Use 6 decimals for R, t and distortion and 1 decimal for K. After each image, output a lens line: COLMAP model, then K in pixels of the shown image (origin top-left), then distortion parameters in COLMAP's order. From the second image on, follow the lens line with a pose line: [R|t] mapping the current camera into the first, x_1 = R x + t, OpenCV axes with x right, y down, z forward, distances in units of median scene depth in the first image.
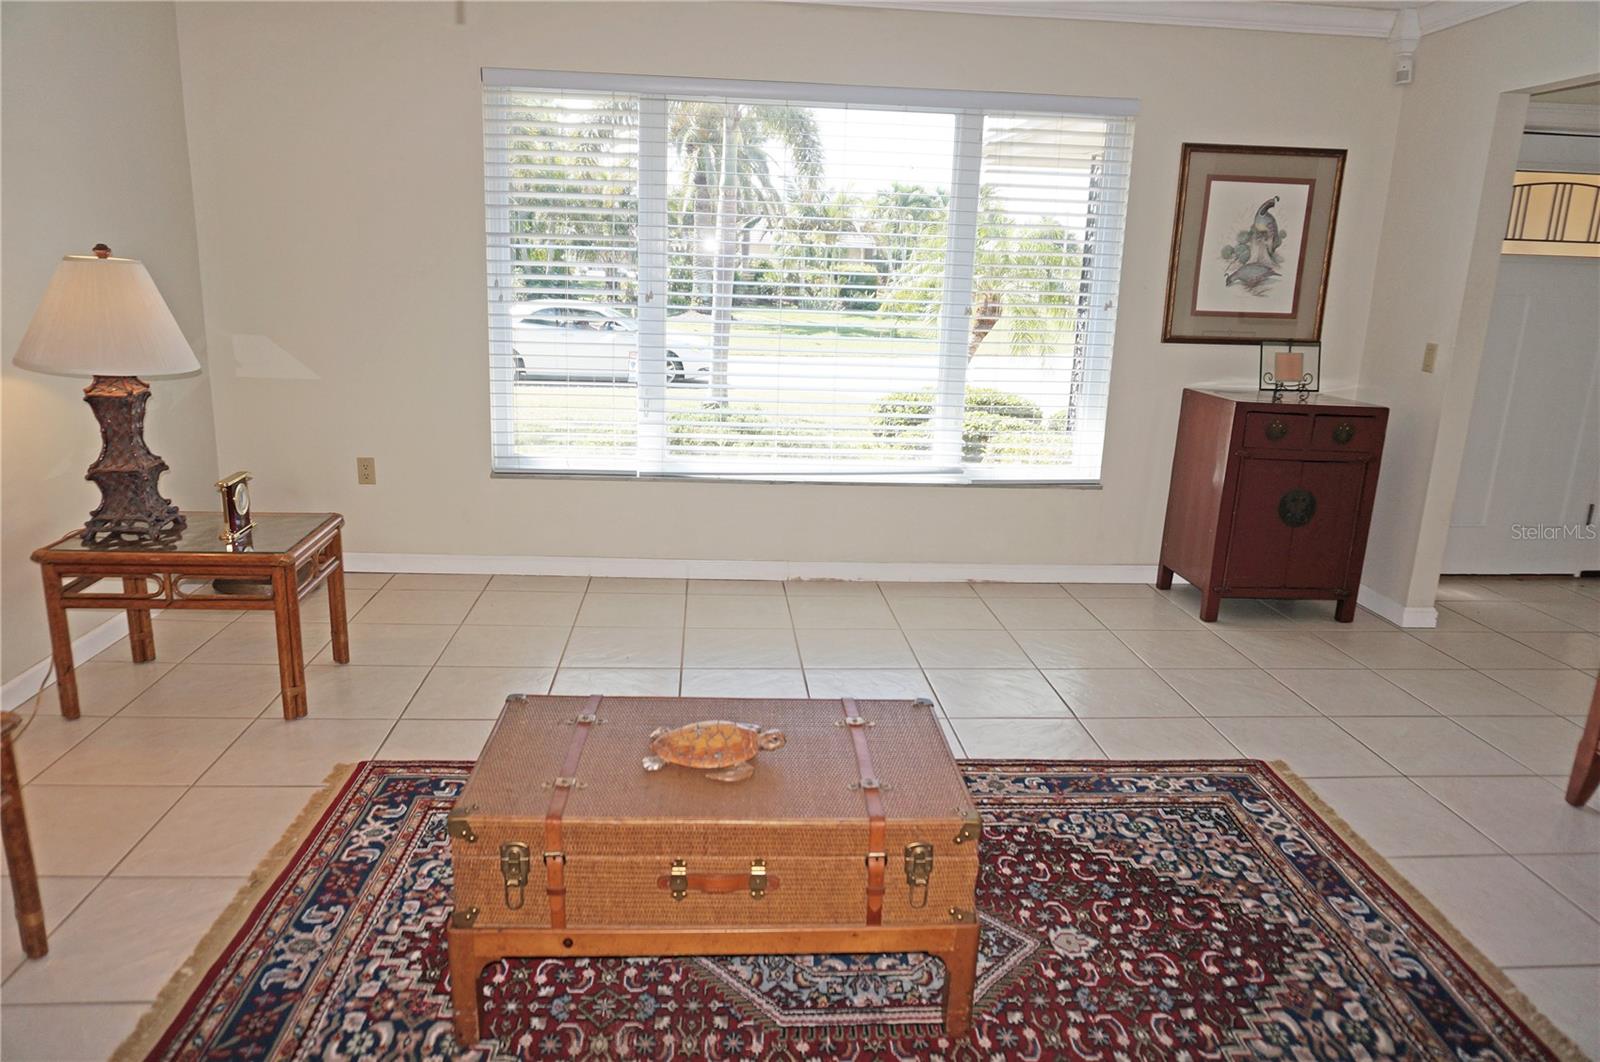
lens RADIAL K [[1060.3, 0, 800.7], [0, 1060.3, 533.7], [0, 0, 1]] dist [-0.040342, 0.015399]
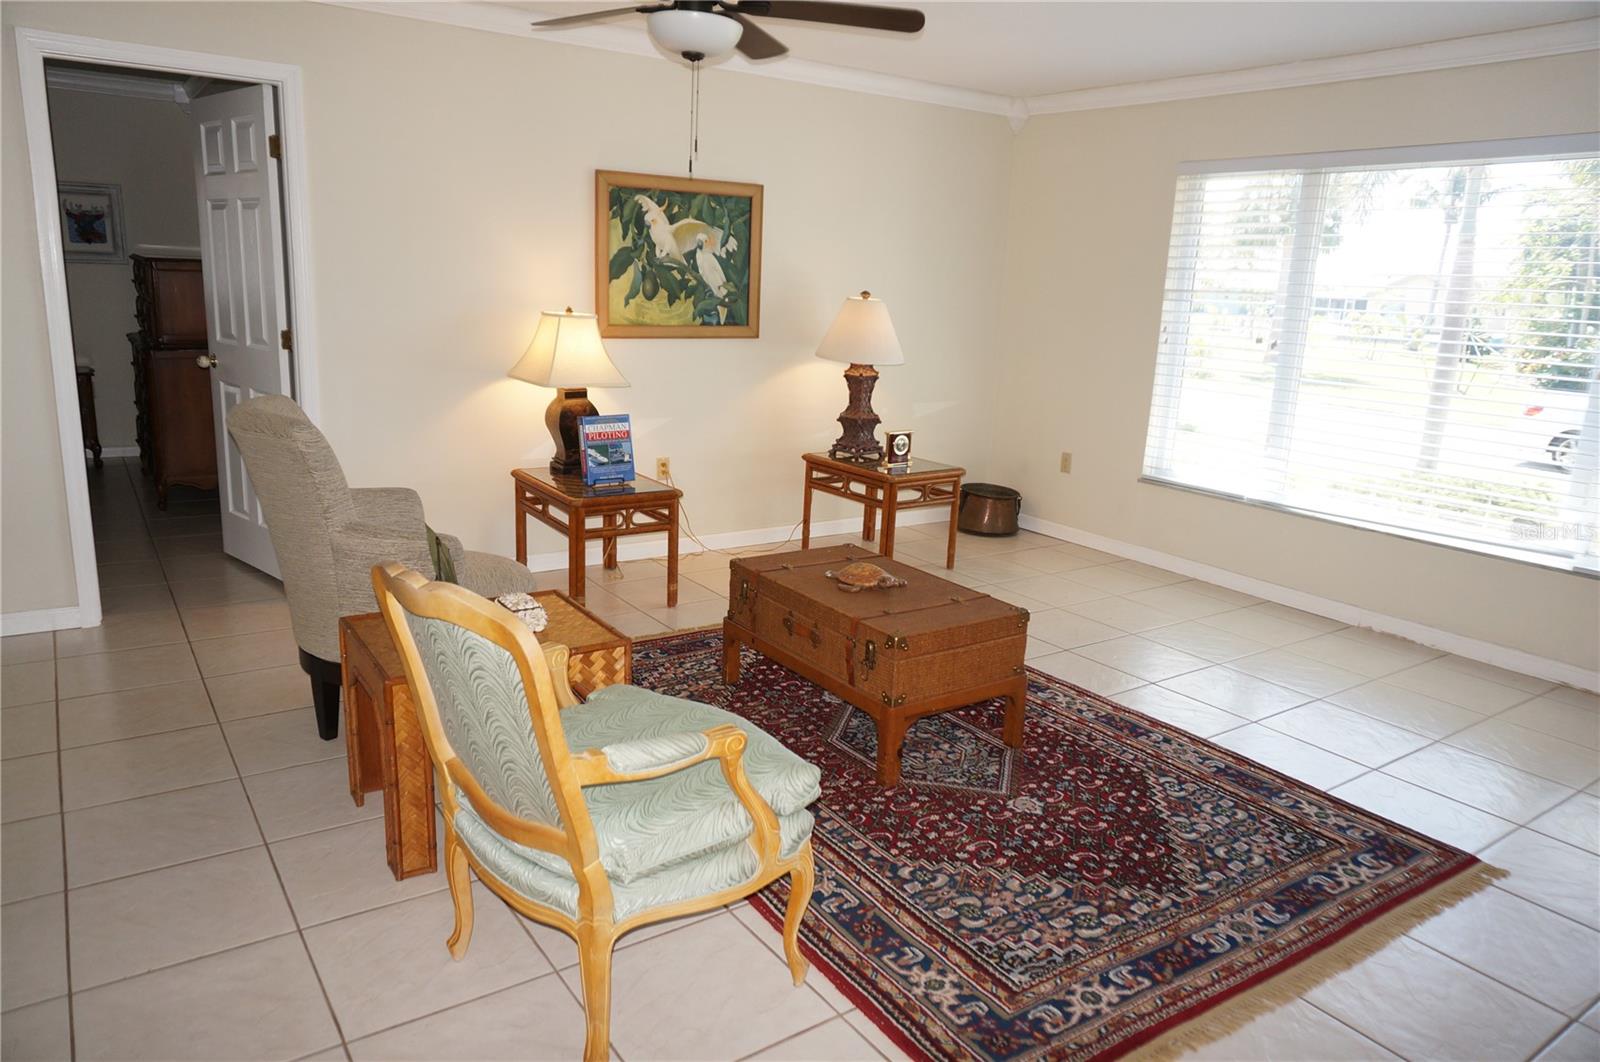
lens RADIAL K [[1061.8, 0, 796.6], [0, 1061.8, 537.6], [0, 0, 1]] dist [-0.056203, 0.035551]
pose [[0.505966, 0.189454, -0.841490, 0.845962], [-0.240673, 0.967843, 0.073191, 0.026924], [0.828296, 0.165492, 0.535292, 0.000101]]
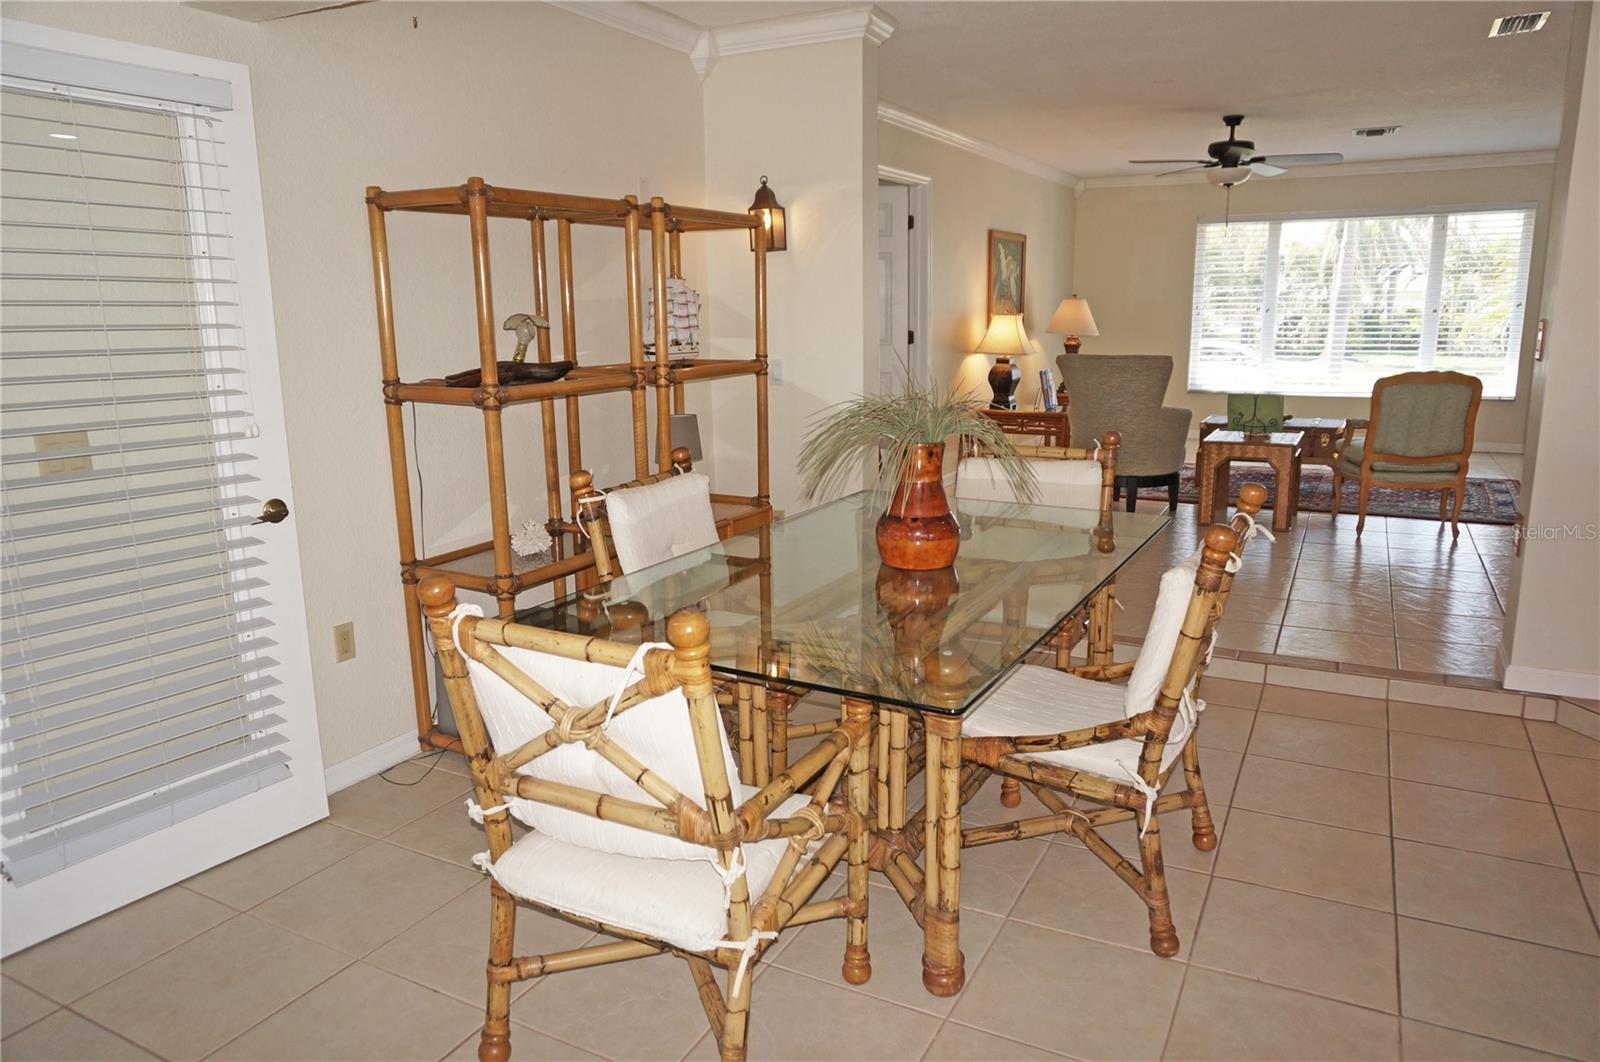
lens RADIAL K [[1063.6, 0, 806.0], [0, 1063.6, 542.5], [0, 0, 1]] dist [-0.058326, 0.029181]
pose [[0.845404, 0.065756, -0.530064, 0.341291], [-0.088671, 0.995900, -0.017878, 0.553399], [0.526715, 0.062116, 0.847769, -1.929433]]
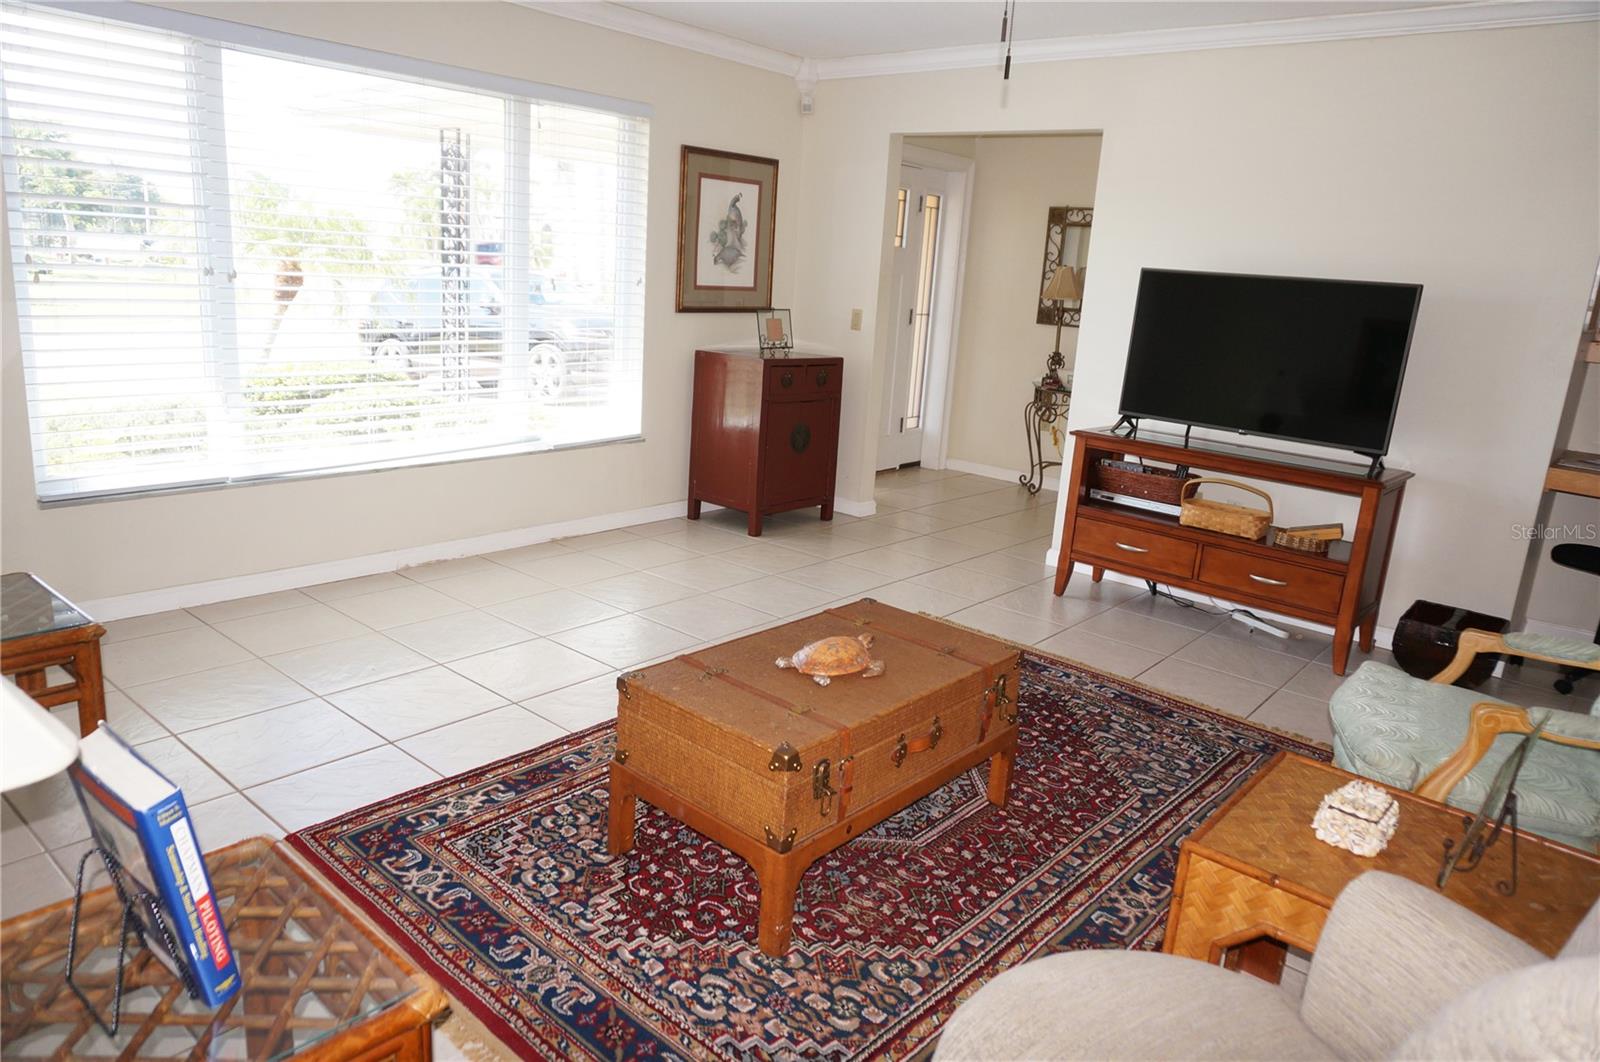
lens RADIAL K [[1054.0, 0, 800.0], [0, 1054.0, 533.8], [0, 0, 1]] dist [-0.047233, 0.034535]
pose [[0.705288, -0.166641, 0.689057, -0.628654], [0.138709, 0.985631, 0.096389, -0.046201], [-0.695218, 0.027596, 0.718269, 0.091063]]
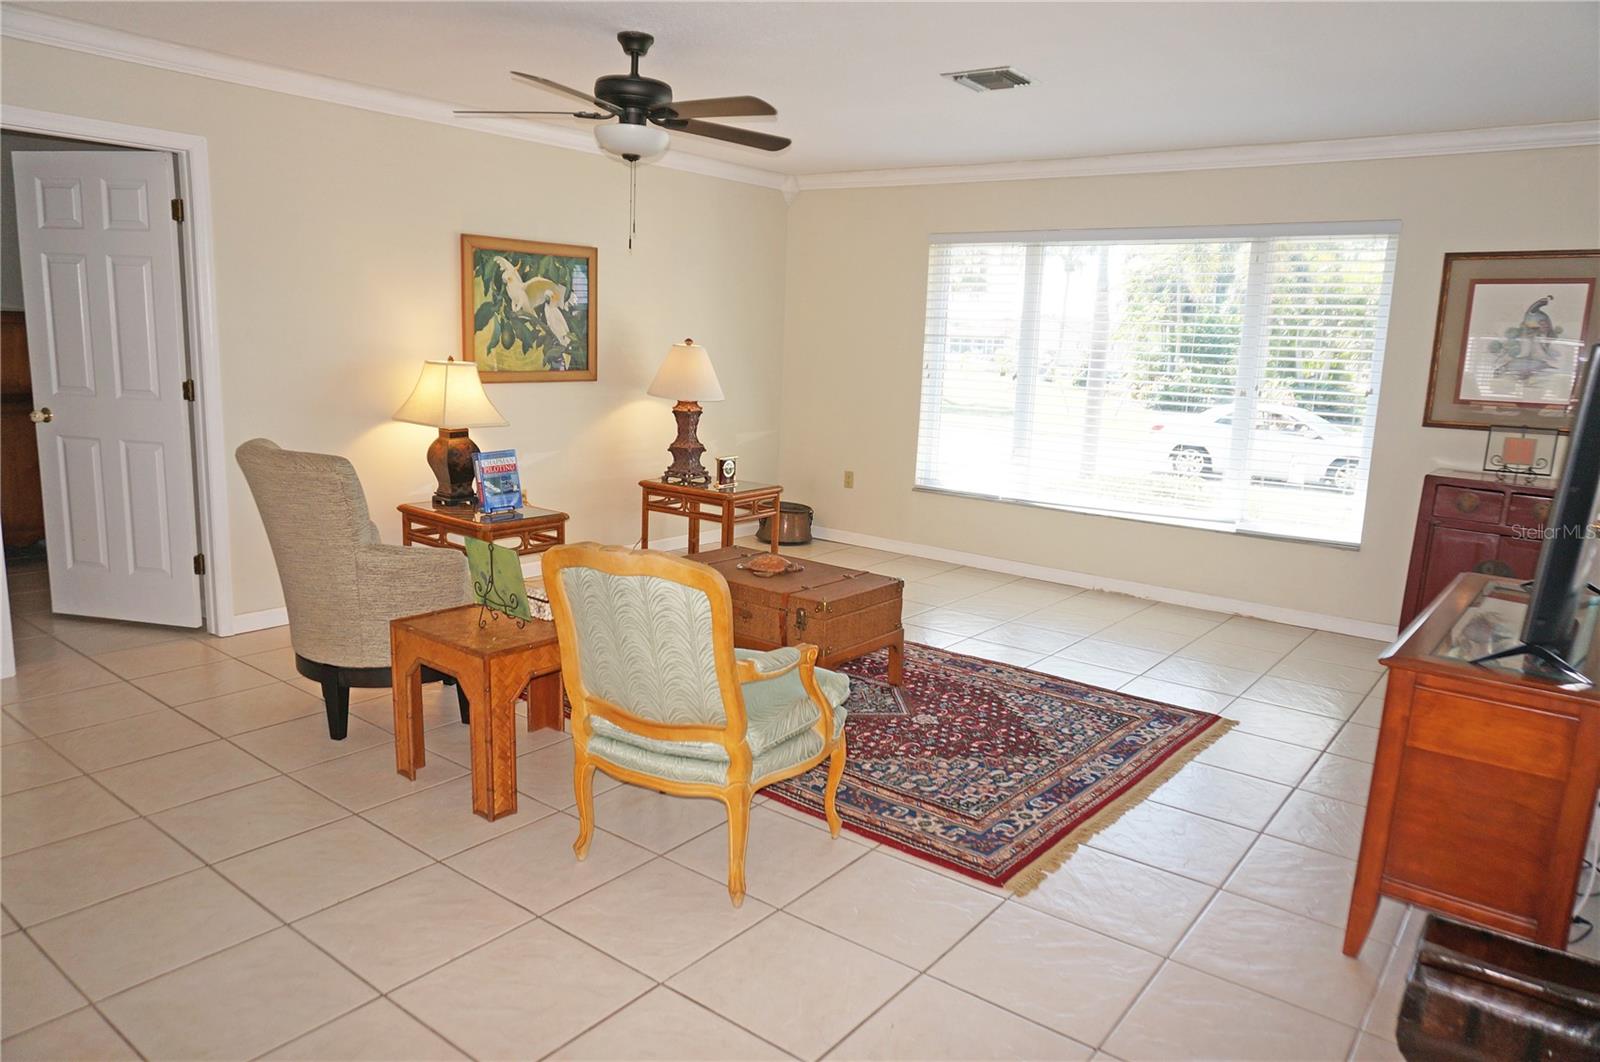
lens RADIAL K [[1060.3, 0, 800.7], [0, 1060.3, 533.7], [0, 0, 1]] dist [-0.040342, 0.015399]
pose [[0.741633, 0.114537, -0.660955, 0.906127], [-0.178863, 0.983408, -0.030281, 0.125735], [0.646520, 0.140678, 0.749814, -0.374530]]
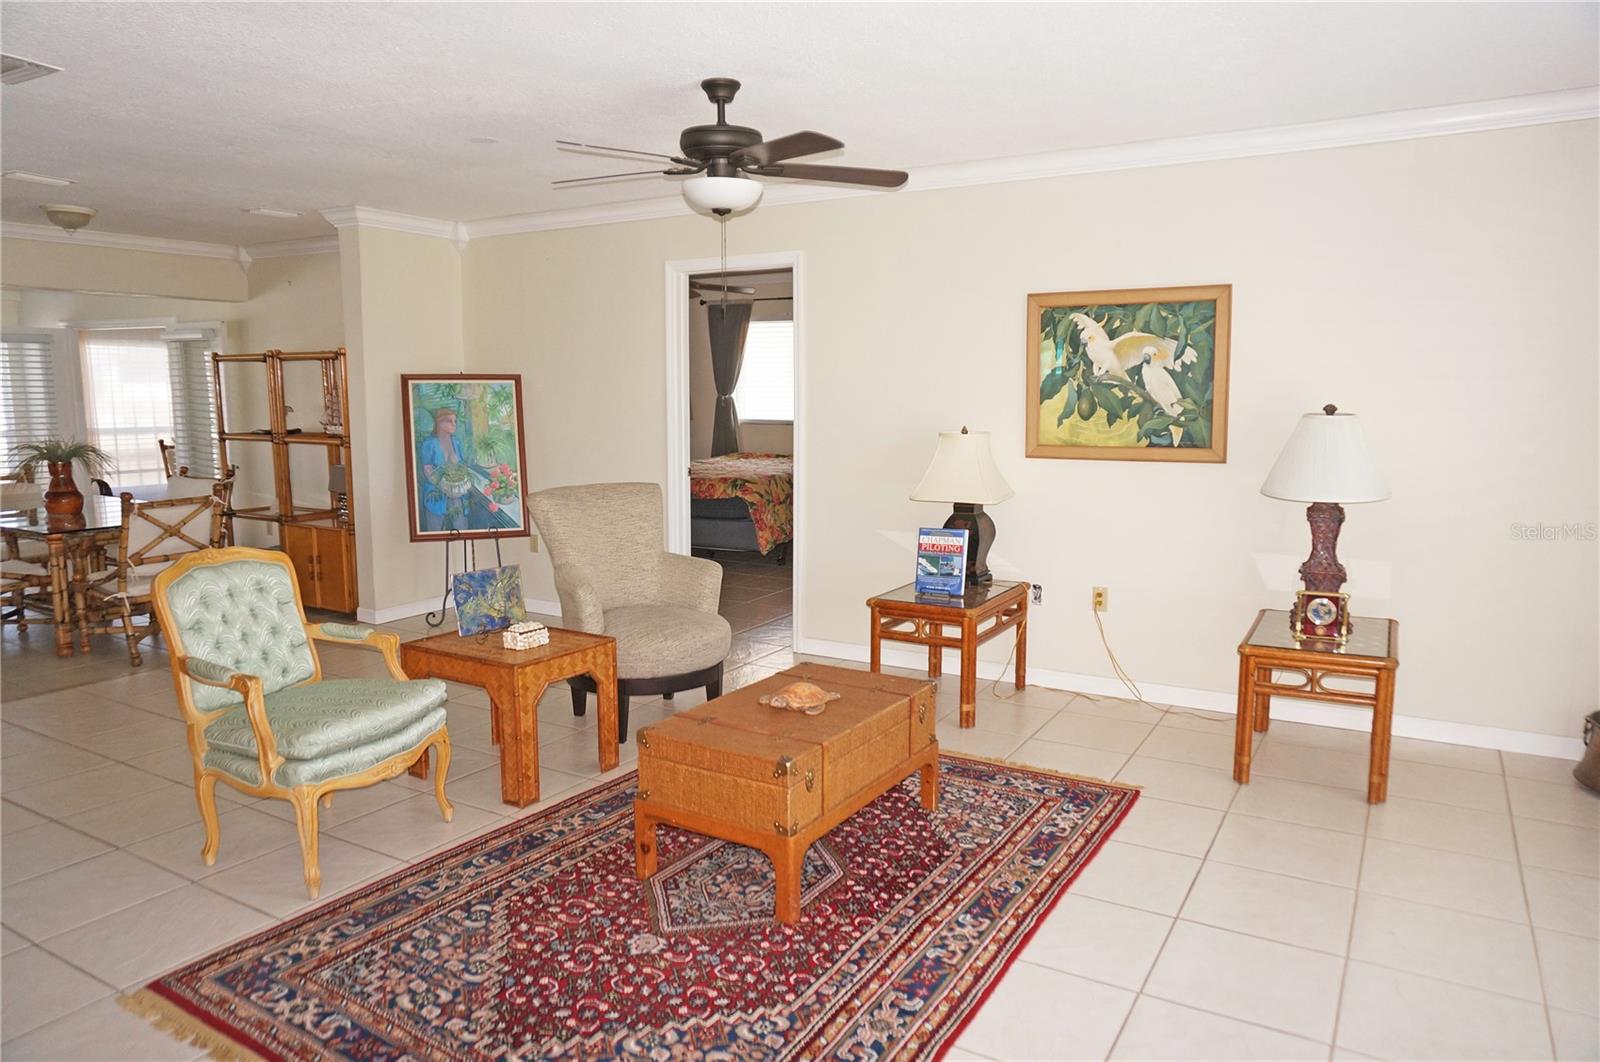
lens RADIAL K [[1061.2, 0, 791.5], [0, 1061.2, 537.2], [0, 0, 1]] dist [-0.034751, -0.000781]
pose [[-0.584152, 0.079972, -0.807695, 0.808537], [-0.222539, 0.941217, 0.254140, -0.294242], [0.780540, 0.328200, -0.532017, 1.186212]]
